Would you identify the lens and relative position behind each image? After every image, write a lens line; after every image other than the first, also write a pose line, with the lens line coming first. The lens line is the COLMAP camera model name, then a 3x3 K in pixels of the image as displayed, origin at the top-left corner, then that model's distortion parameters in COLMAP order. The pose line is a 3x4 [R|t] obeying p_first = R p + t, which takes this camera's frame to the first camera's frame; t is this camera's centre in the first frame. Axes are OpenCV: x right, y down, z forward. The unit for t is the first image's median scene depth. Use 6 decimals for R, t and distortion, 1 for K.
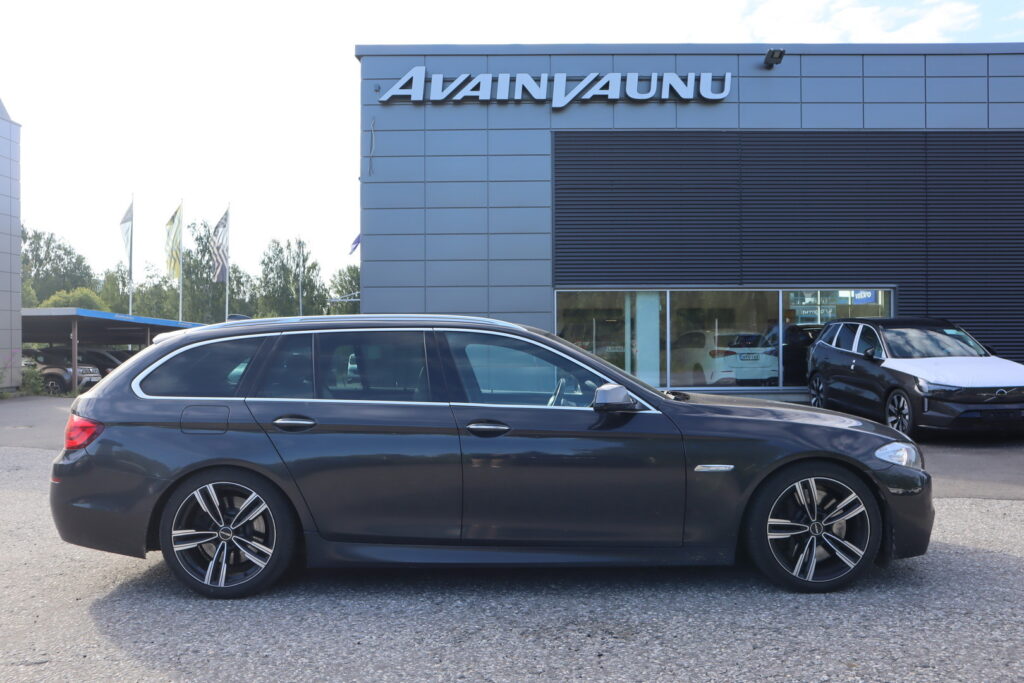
lens RADIAL K [[914.3, 0, 512.0], [0, 914.3, 341.5], [0, 0, 1]] dist [-0.013007, -0.002874]
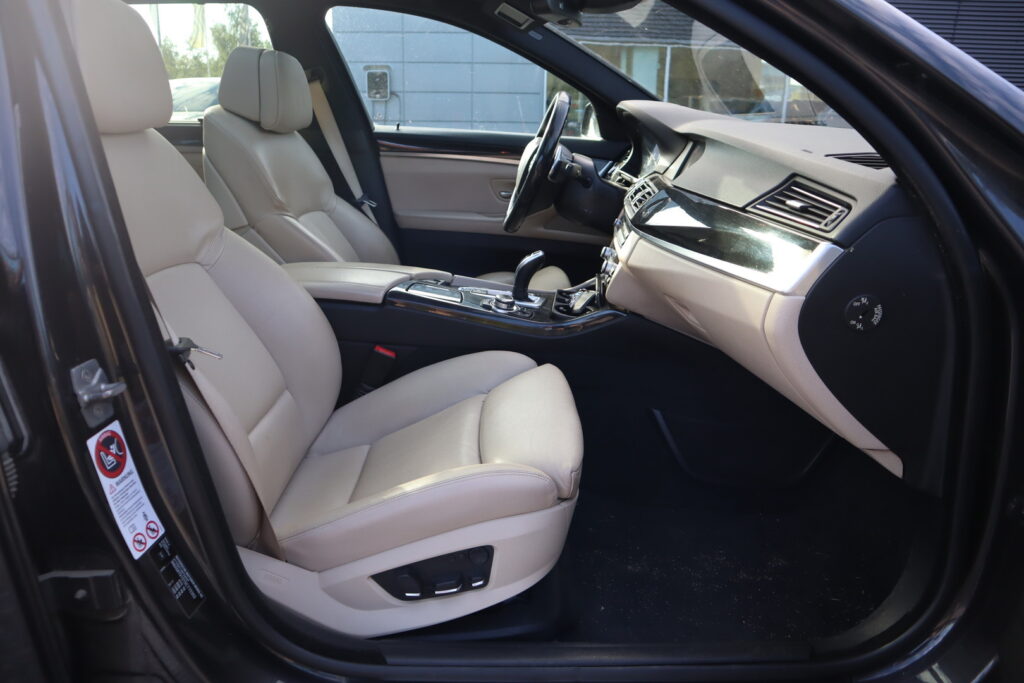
lens RADIAL K [[709.1, 0, 512.0], [0, 709.1, 341.5], [0, 0, 1]] dist [-0.122968, 0.075072]
pose [[0.999791, 0.019123, 0.007205, 0.040020], [-0.020411, 0.951639, 0.306538, 0.058870], [-0.000994, -0.306621, 0.951831, 0.794094]]
